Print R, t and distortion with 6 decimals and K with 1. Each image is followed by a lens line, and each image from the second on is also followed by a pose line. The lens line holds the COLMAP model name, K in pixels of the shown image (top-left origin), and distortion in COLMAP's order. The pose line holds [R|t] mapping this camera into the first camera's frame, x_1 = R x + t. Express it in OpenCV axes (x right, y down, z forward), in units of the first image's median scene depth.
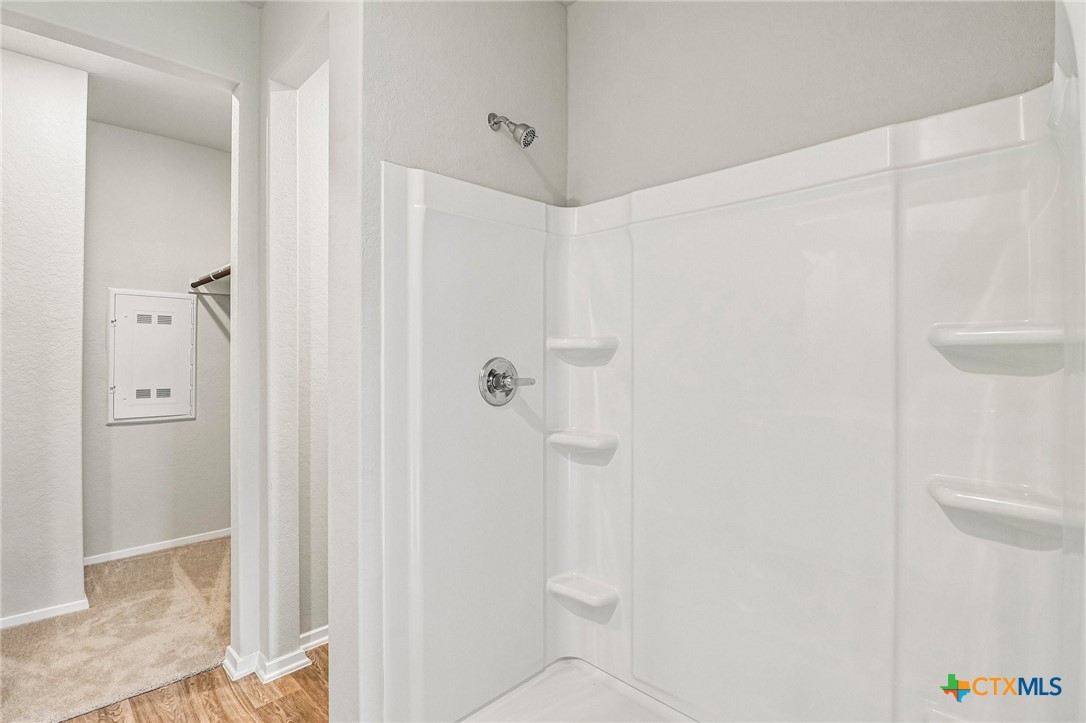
lens RADIAL K [[517.7, 0, 537.5], [0, 517.7, 355.1], [0, 0, 1]] dist [0.001858, -0.011958]
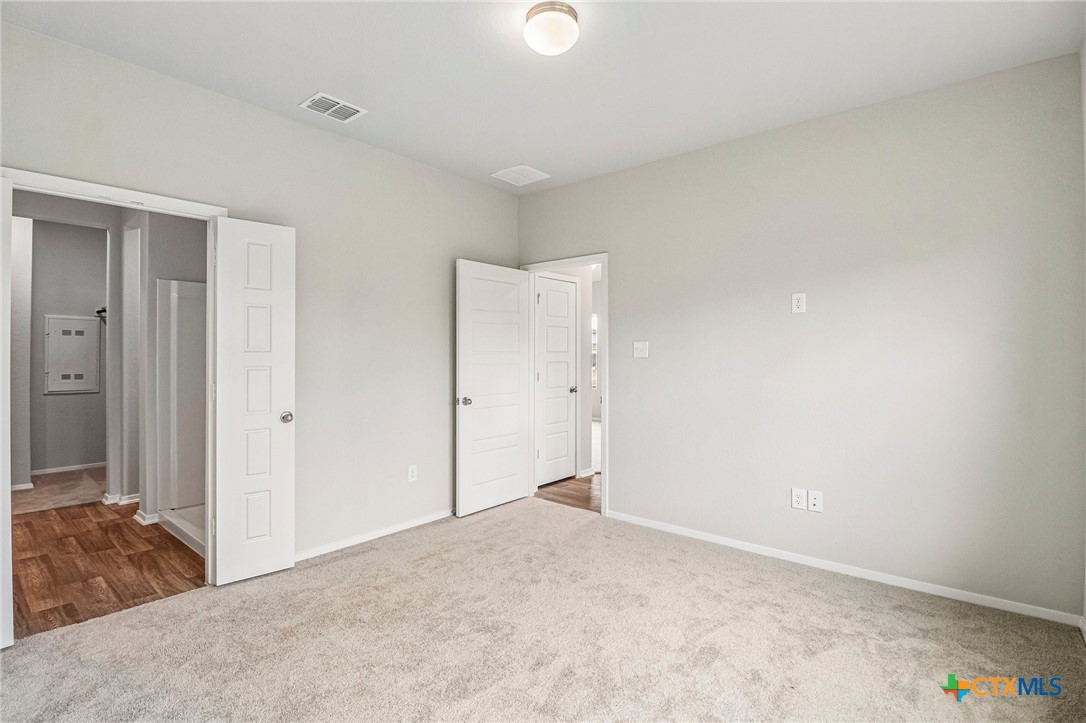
lens RADIAL K [[519.7, 0, 541.8], [0, 519.7, 357.0], [0, 0, 1]] dist [-0.000821, -0.012324]
pose [[0.996935, 0.003607, 0.078157, 0.882305], [-0.003913, 0.999985, 0.003763, -0.003626], [-0.078142, -0.004057, 0.996934, -1.075601]]
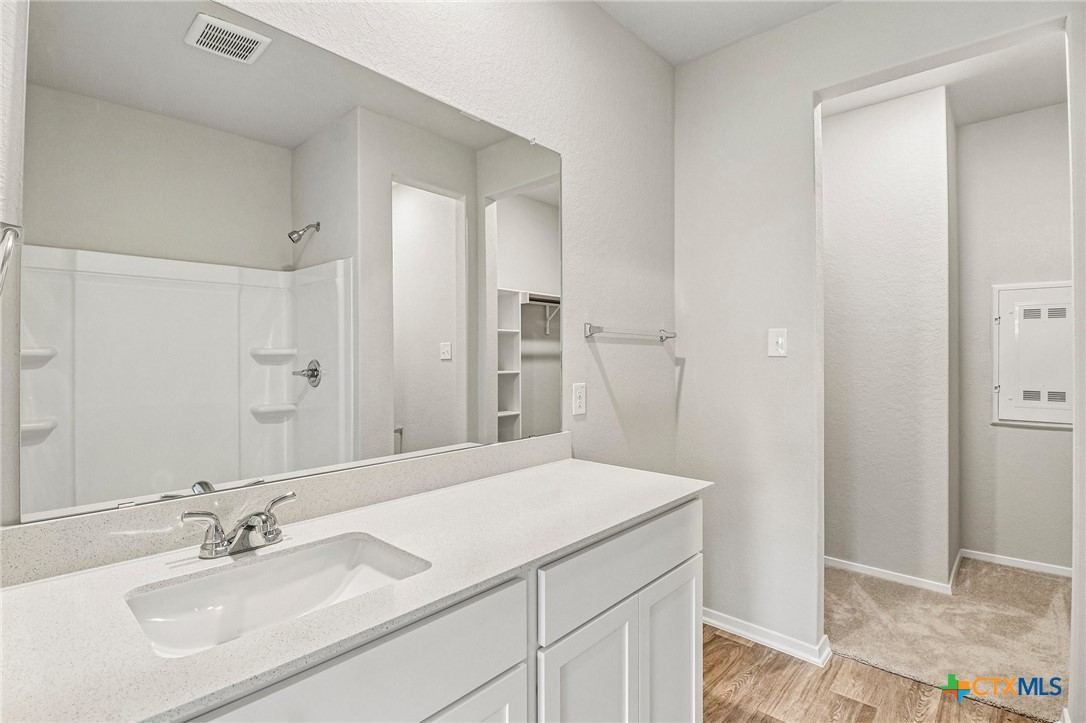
lens RADIAL K [[517.7, 0, 537.5], [0, 517.7, 355.1], [0, 0, 1]] dist [0.001858, -0.011958]
pose [[0.042152, -0.001857, -0.999109, 0.146162], [0.004918, 0.999987, -0.001652, 0.000350], [0.999099, -0.004844, 0.042161, 0.116053]]
